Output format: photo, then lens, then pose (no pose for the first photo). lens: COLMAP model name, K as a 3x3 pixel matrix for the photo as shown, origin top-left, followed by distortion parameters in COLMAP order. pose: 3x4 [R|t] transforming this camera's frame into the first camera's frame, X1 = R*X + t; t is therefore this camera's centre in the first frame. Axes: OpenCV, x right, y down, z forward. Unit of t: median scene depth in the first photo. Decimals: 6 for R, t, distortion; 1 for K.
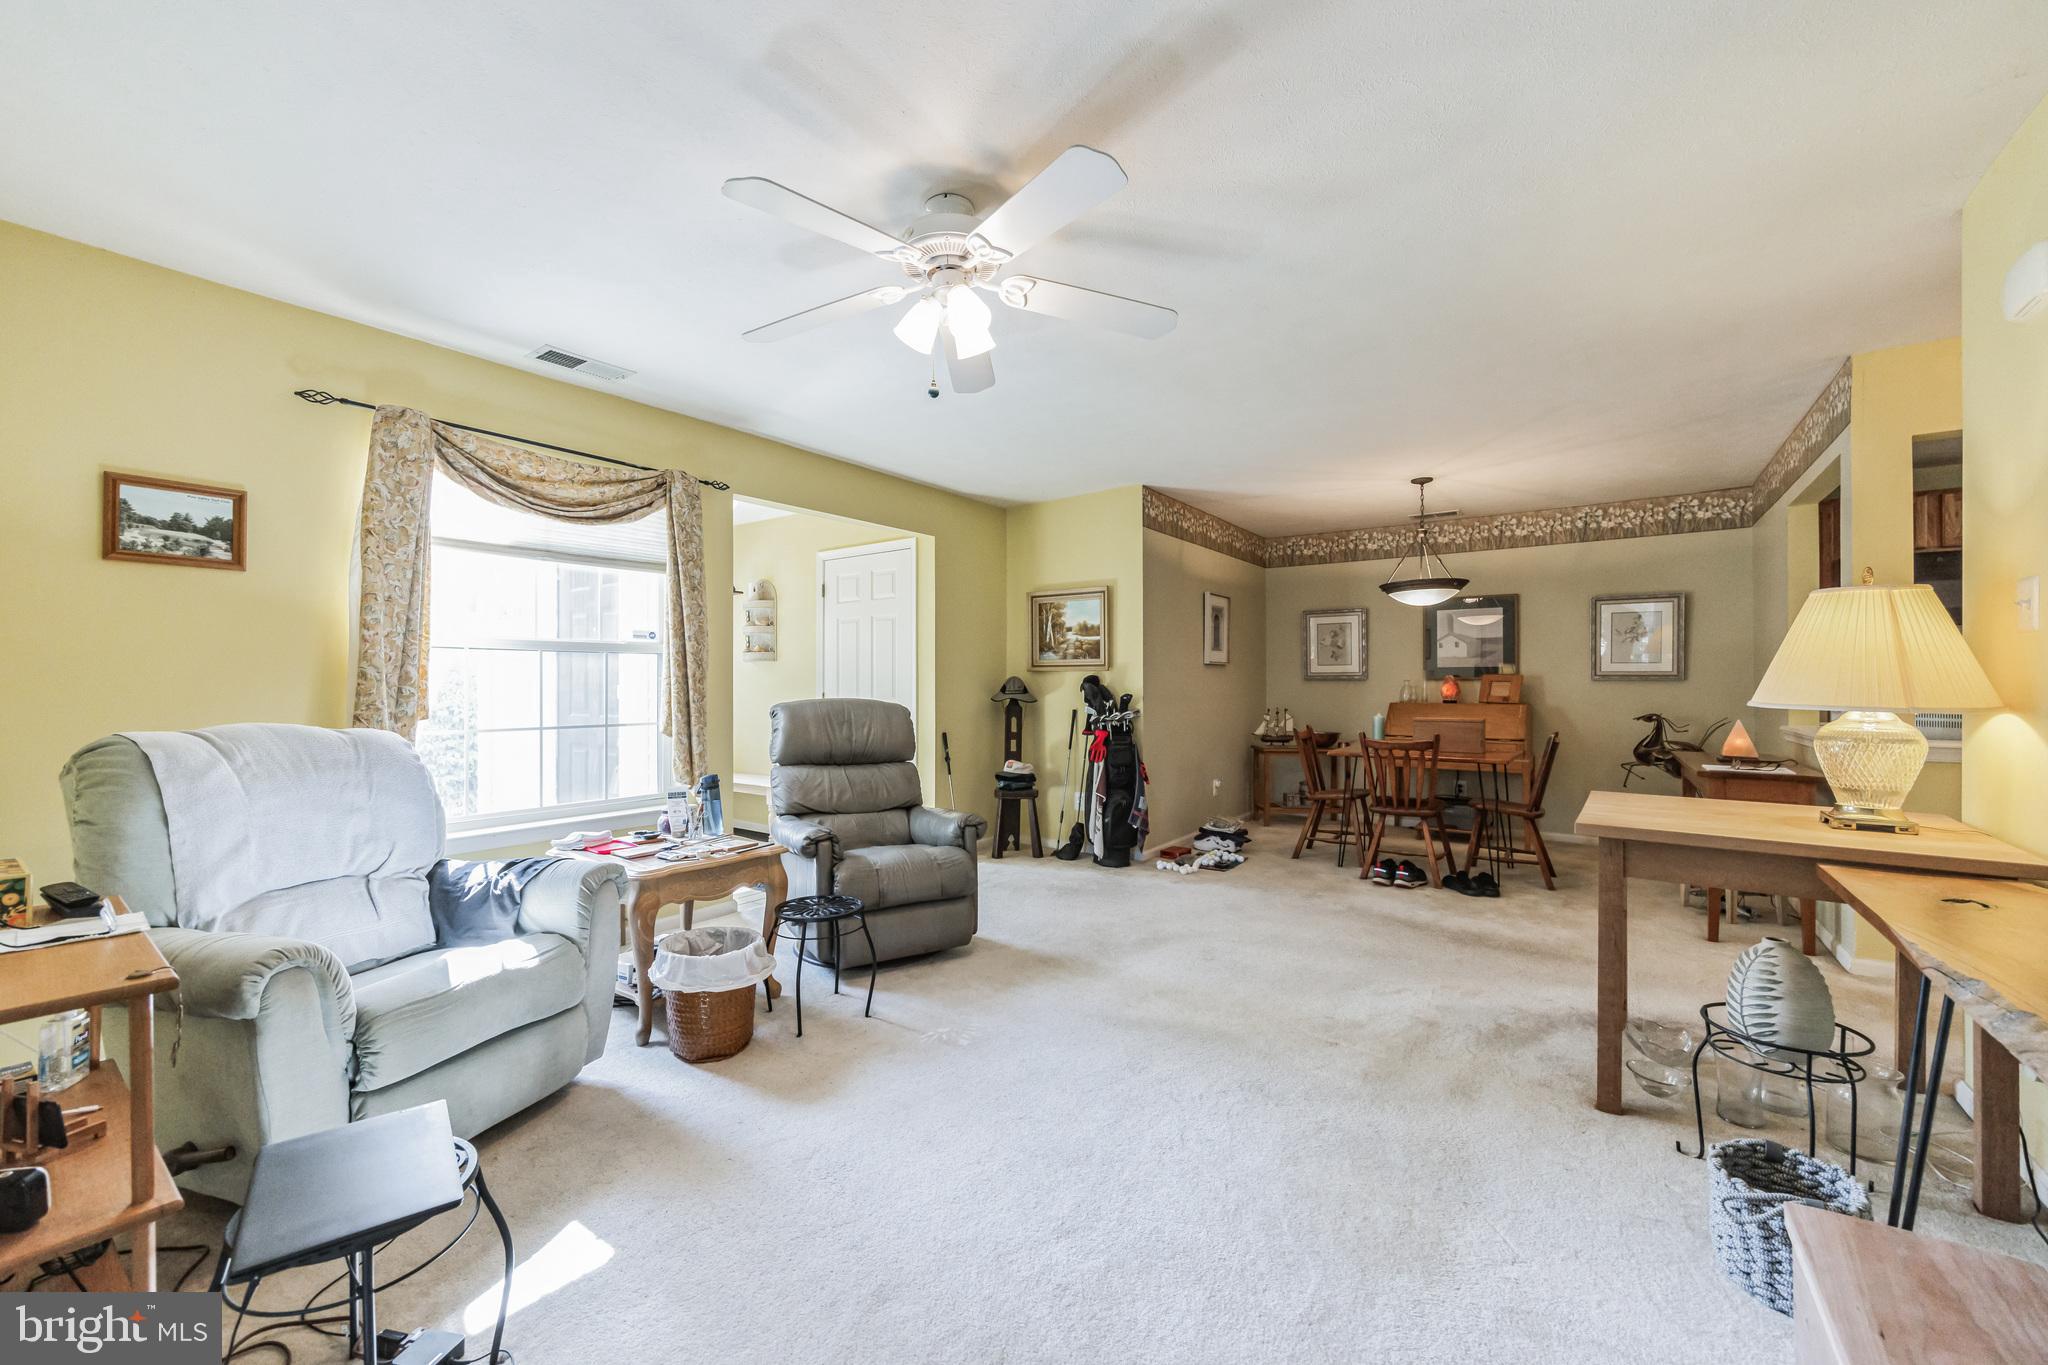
lens RADIAL K [[810.0, 0, 1017.1], [0, 810.0, 686.6], [0, 0, 1]] dist [-0.000569, 0.000123]
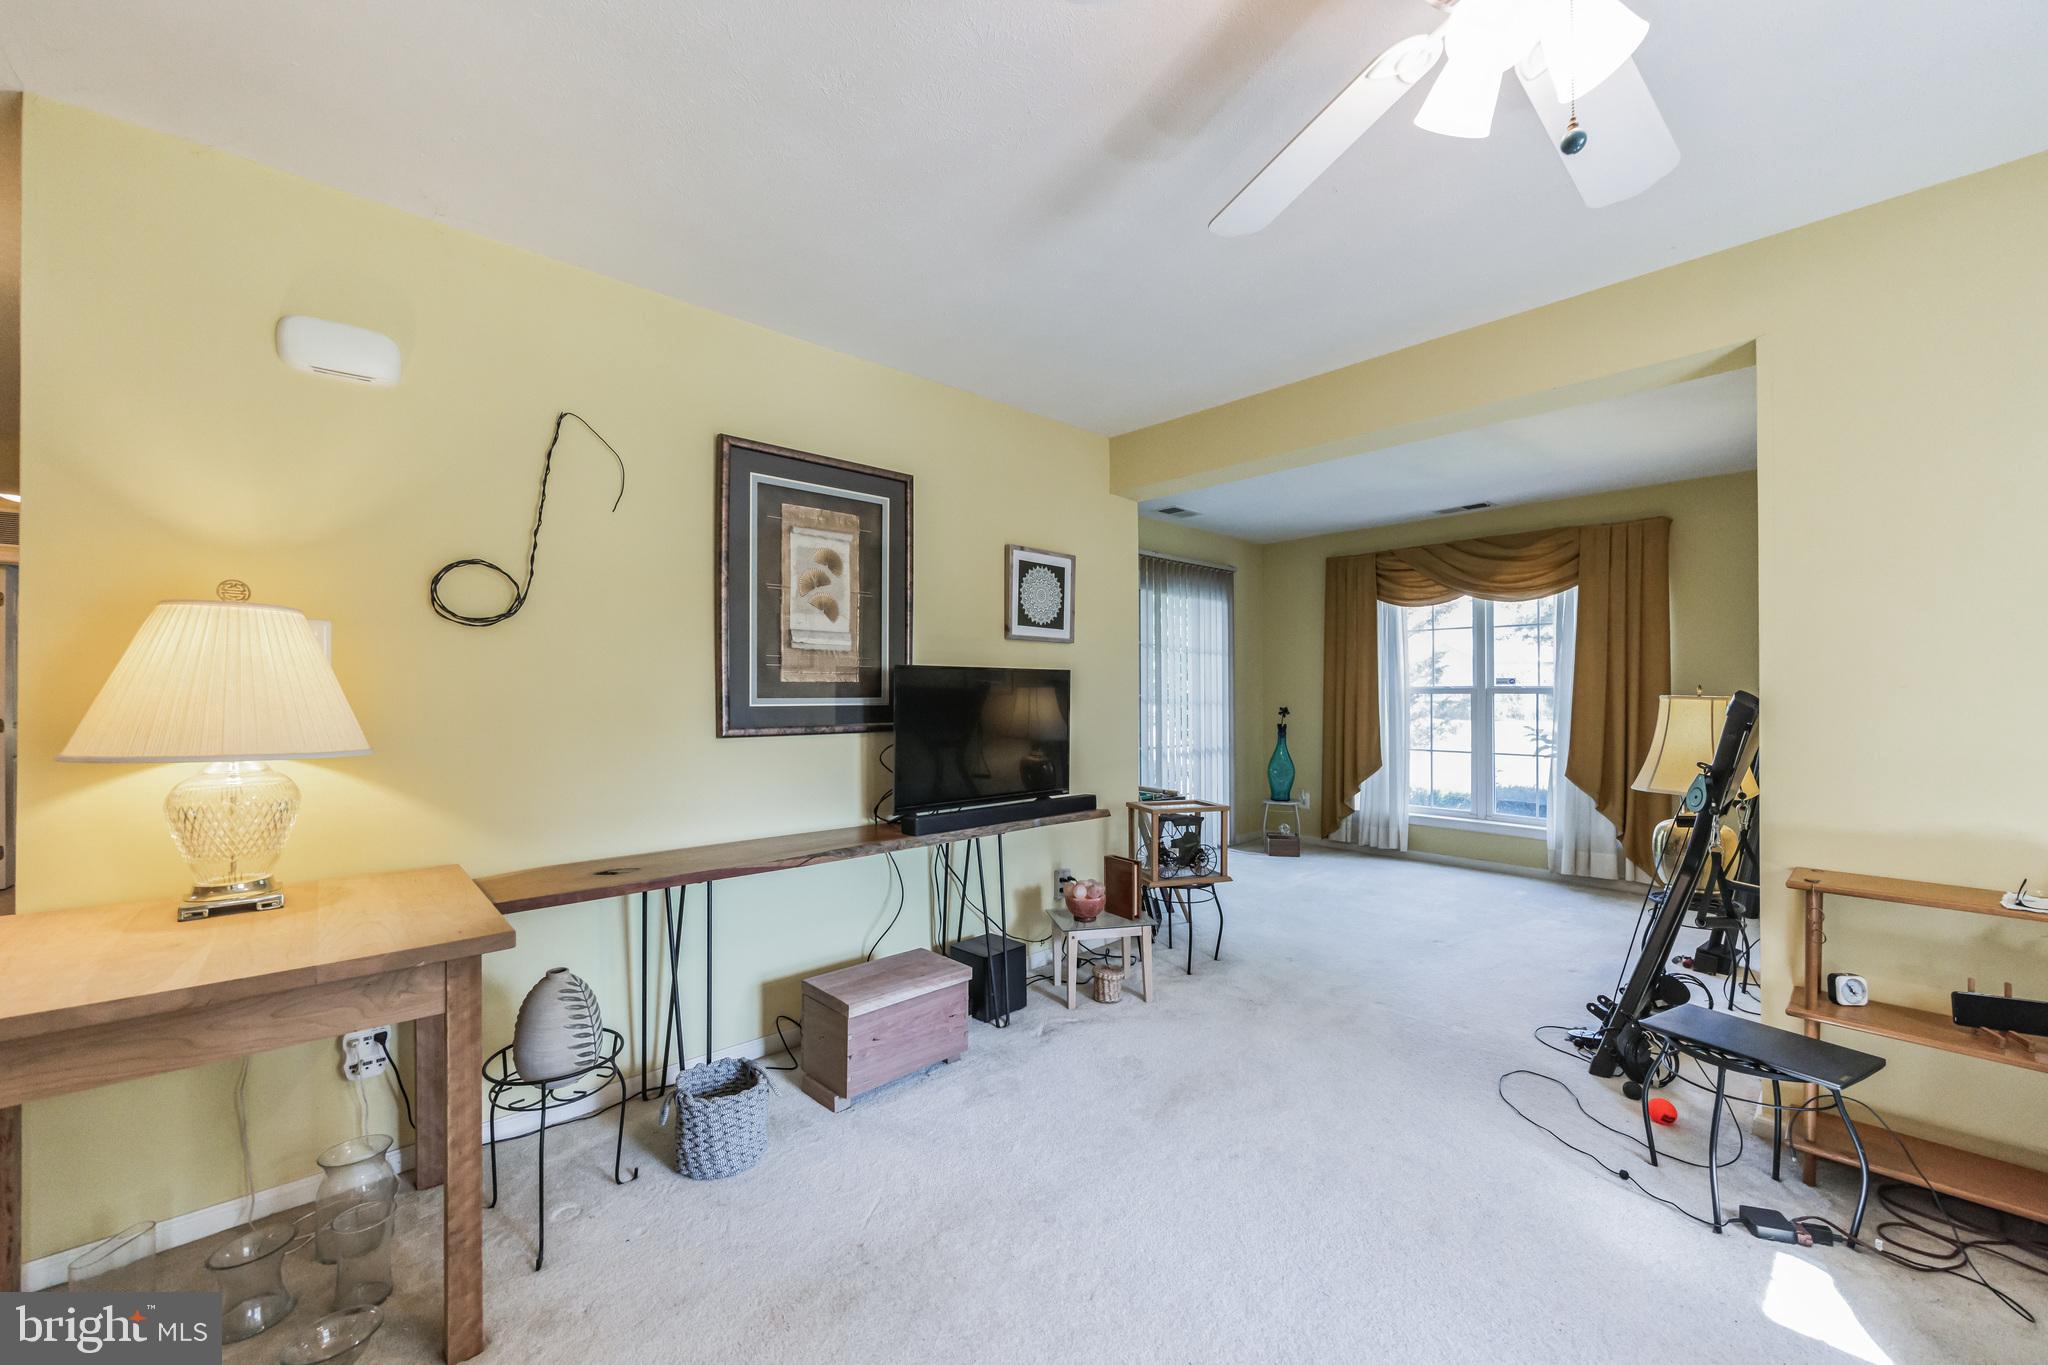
lens RADIAL K [[799.7, 0, 1011.9], [0, 799.7, 695.3], [0, 0, 1]] dist [0.000240, -0.000259]
pose [[-0.979123, 0.004721, 0.203213, 0.055410], [0.005104, 0.999986, 0.001360, -0.011867], [-0.203204, 0.002368, -0.979134, 0.626691]]
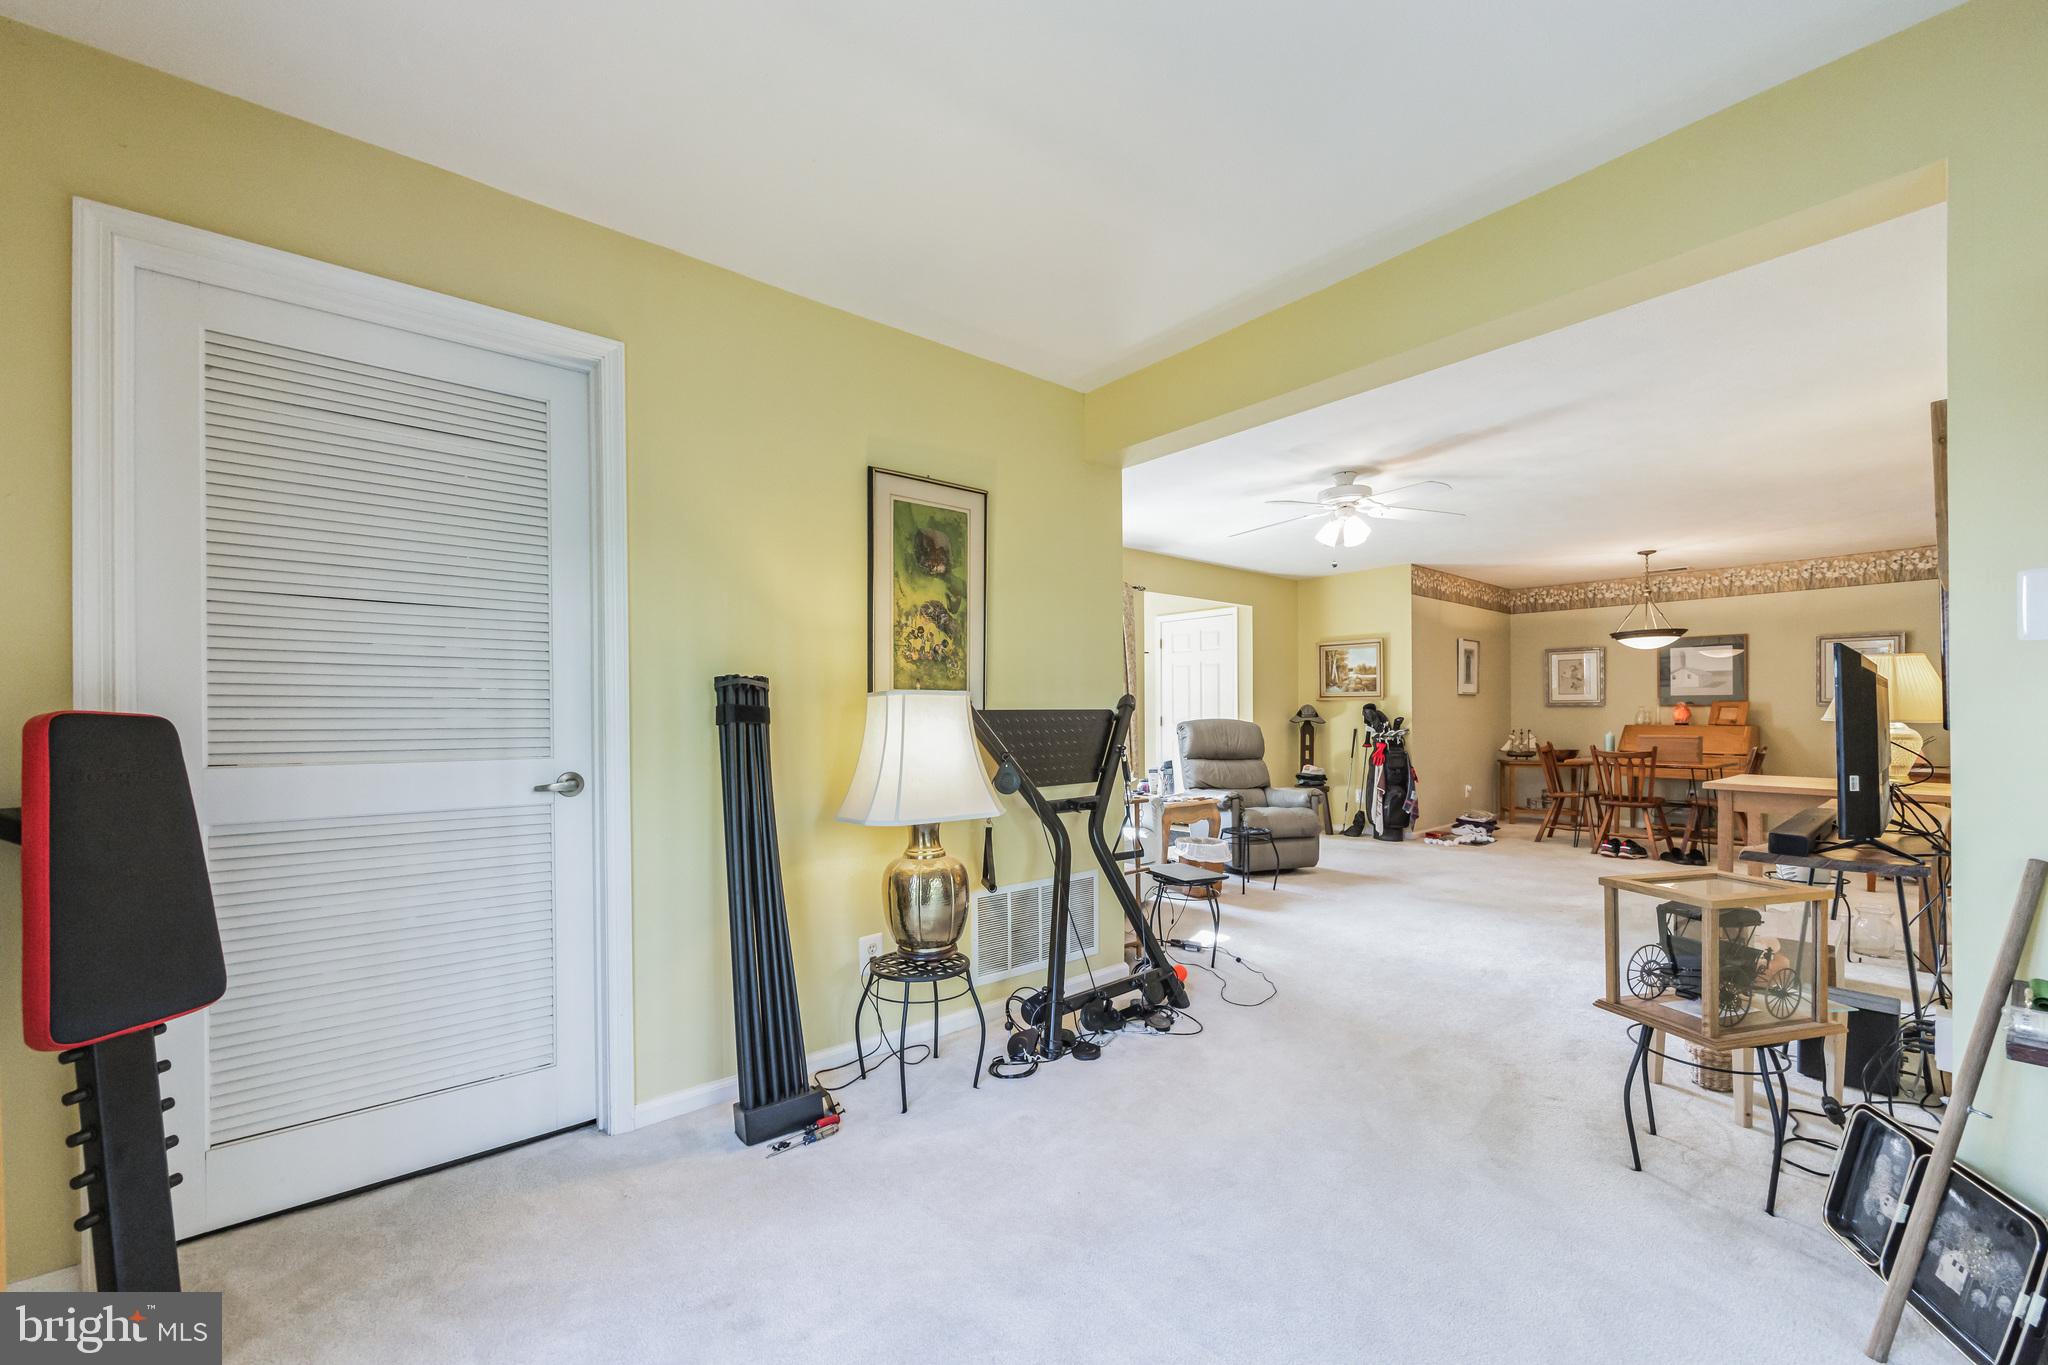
lens RADIAL K [[815.1, 0, 1013.5], [0, 815.1, 716.5], [0, 0, 1]] dist [-0.001734, -0.000140]
pose [[0.970560, -0.000596, -0.240859, -0.160445], [0.001171, 0.999997, 0.002241, 0.004126], [0.240856, -0.002457, 0.970558, -0.478695]]
